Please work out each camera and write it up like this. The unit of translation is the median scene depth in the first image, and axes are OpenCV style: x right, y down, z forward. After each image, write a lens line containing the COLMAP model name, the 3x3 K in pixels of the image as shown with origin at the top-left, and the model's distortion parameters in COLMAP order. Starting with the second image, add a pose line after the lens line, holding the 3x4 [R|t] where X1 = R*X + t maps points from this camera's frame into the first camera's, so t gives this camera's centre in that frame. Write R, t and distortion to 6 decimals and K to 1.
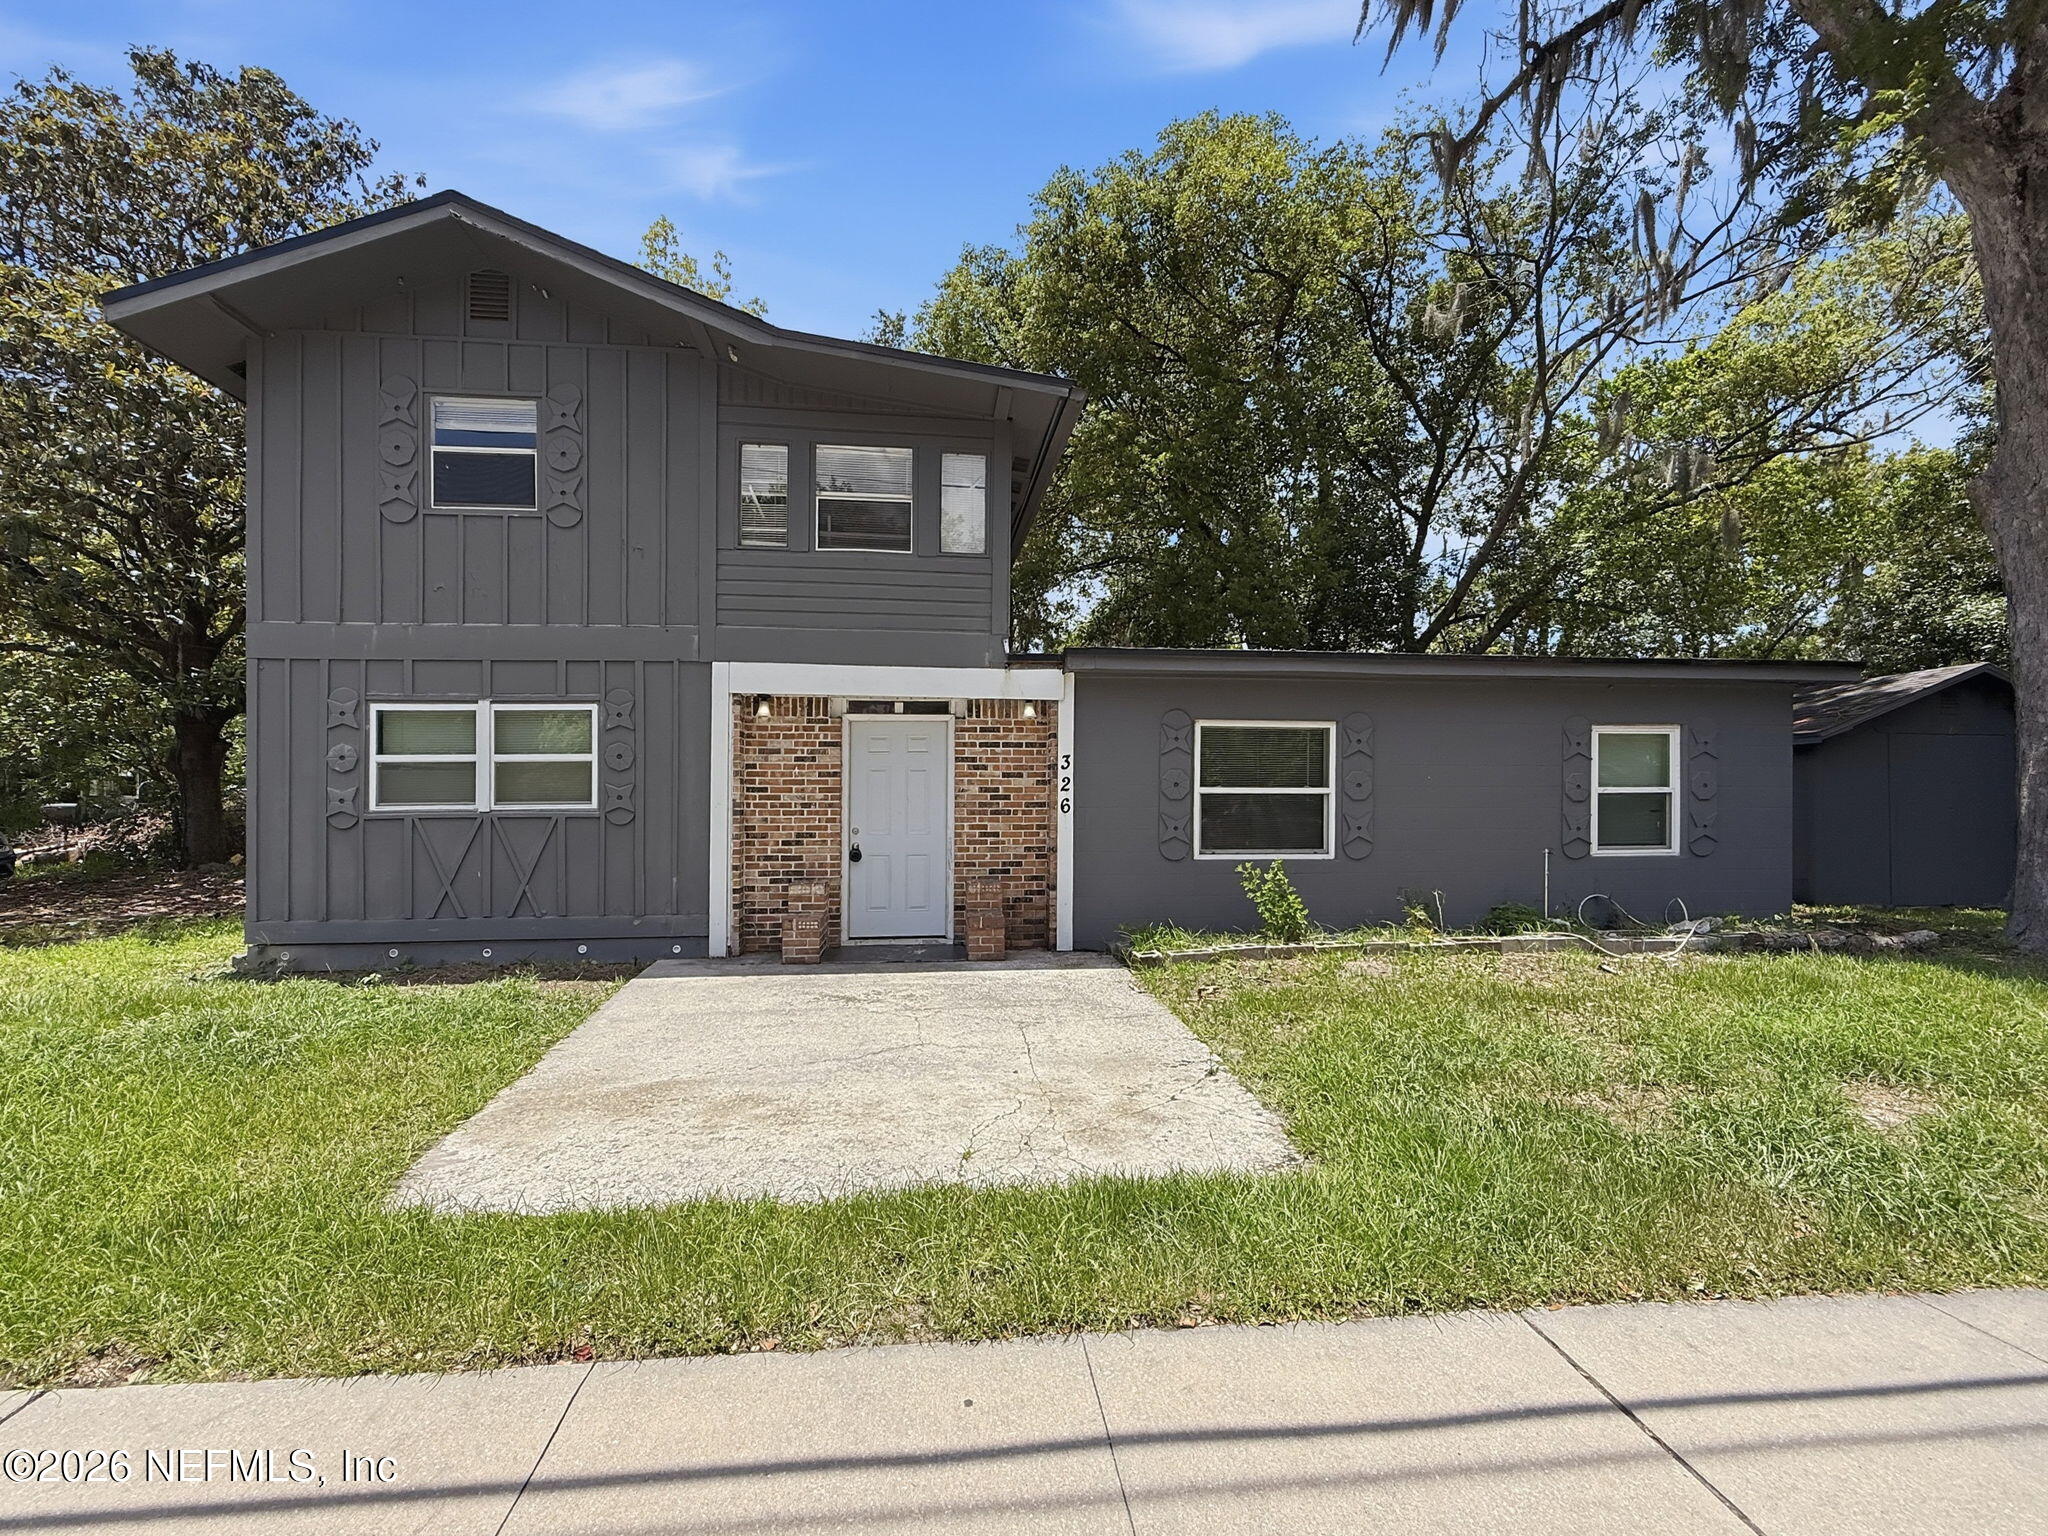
lens RADIAL K [[906.7, 0, 1017.0], [0, 906.7, 788.8], [0, 0, 1]] dist [0.004832, 0.000263]
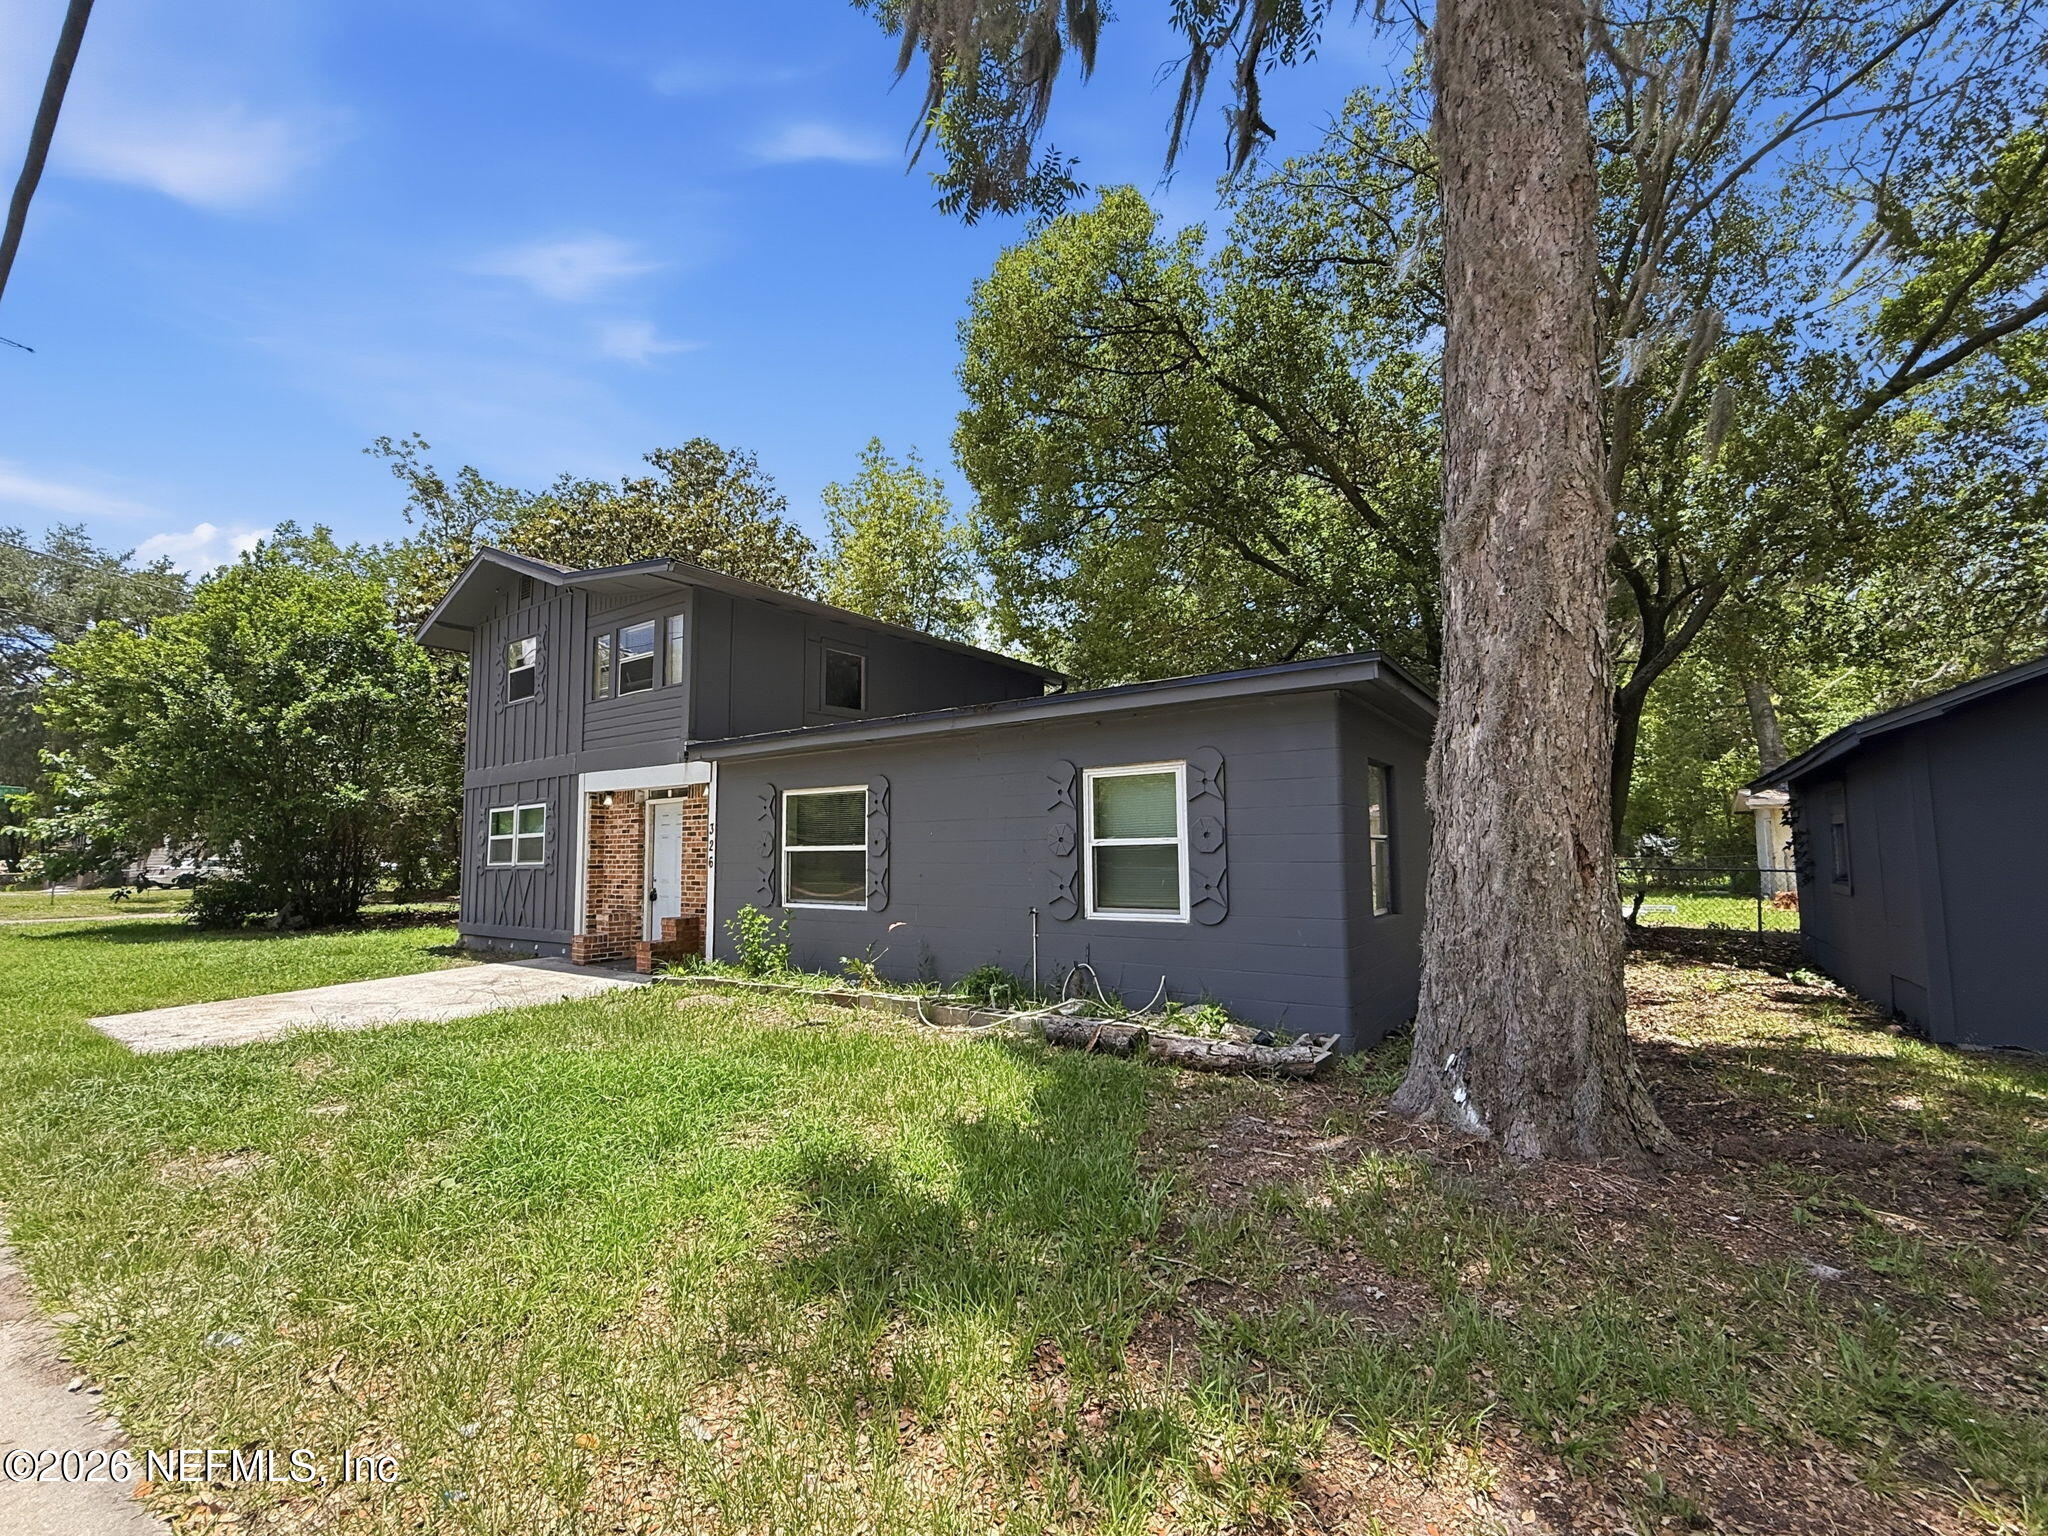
lens RADIAL K [[848.8, 0, 1024.0], [0, 848.8, 768.0], [0, 0, 1]] dist [0.000808, 0.000064]
pose [[0.751234, -0.073958, -0.655879, 1.187599], [0.019445, 0.995751, -0.090010, 0.002311], [0.659750, 0.054865, 0.749480, 0.362046]]
